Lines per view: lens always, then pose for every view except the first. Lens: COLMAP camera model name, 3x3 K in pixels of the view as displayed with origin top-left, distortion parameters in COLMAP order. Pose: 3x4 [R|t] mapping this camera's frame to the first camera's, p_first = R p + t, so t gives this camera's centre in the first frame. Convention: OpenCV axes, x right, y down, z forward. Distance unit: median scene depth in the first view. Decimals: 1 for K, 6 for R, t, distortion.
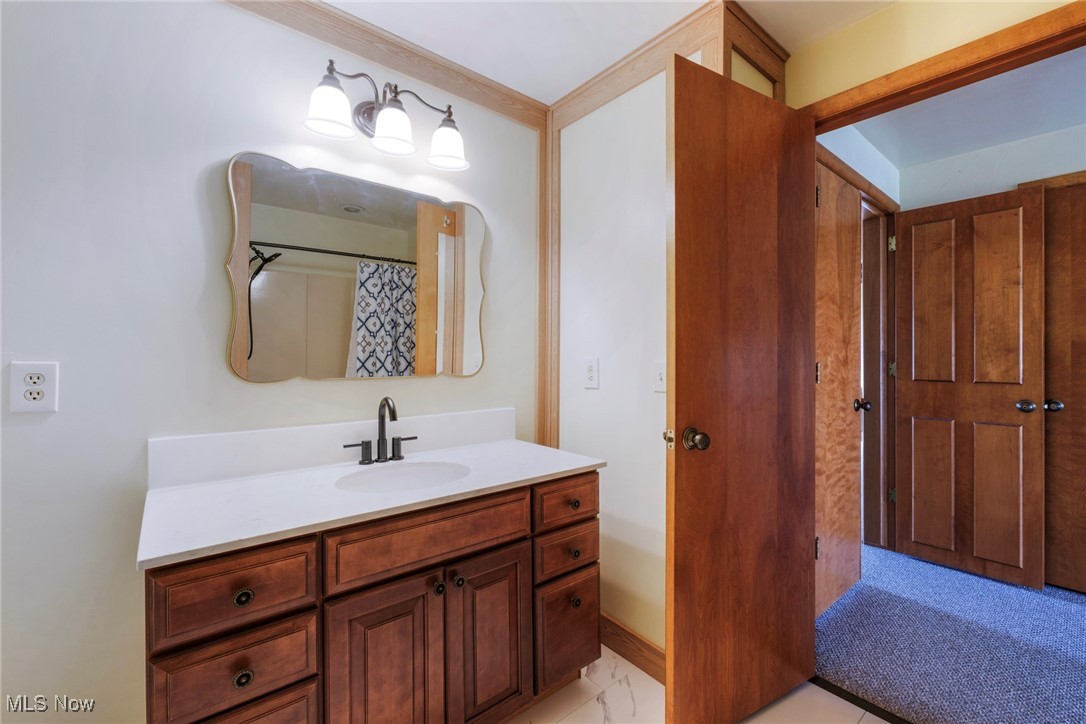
lens RADIAL K [[470.5, 0, 542.3], [0, 470.5, 358.6], [0, 0, 1]] dist [-0.006425, 0.003125]
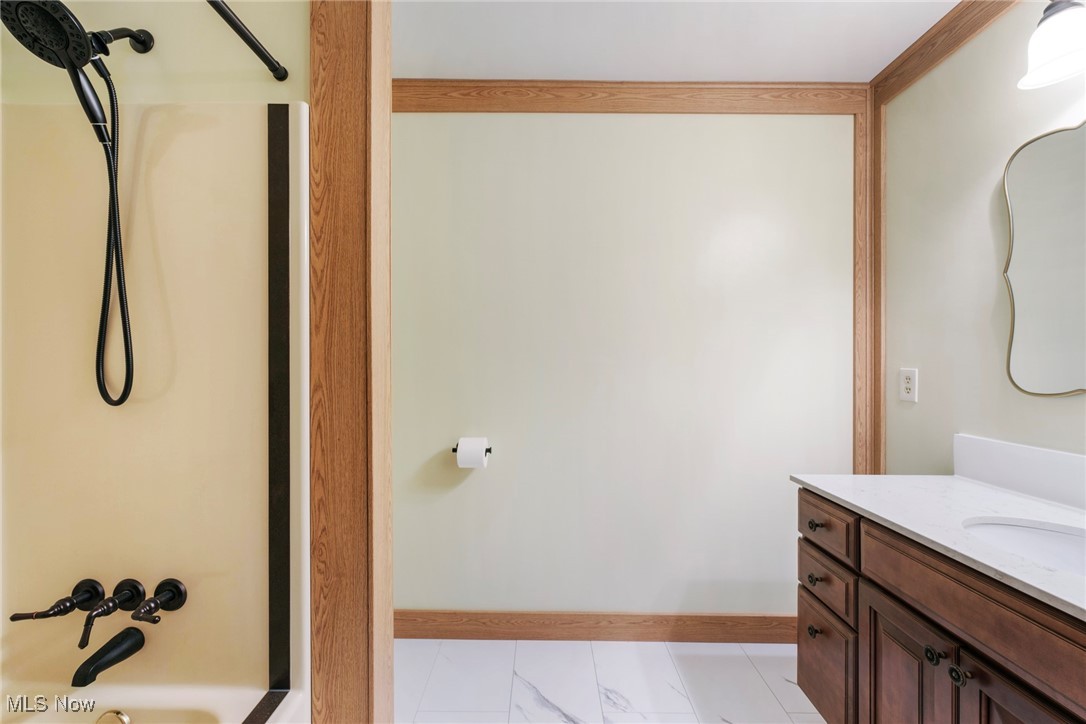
lens RADIAL K [[470.5, 0, 542.8], [0, 470.5, 363.1], [0, 0, 1]] dist [-0.006425, 0.003125]
pose [[-0.649873, -0.002129, -0.760040, 0.862040], [-0.004674, 0.999988, 0.001196, -0.007560], [0.760029, 0.004329, -0.649875, 1.062050]]
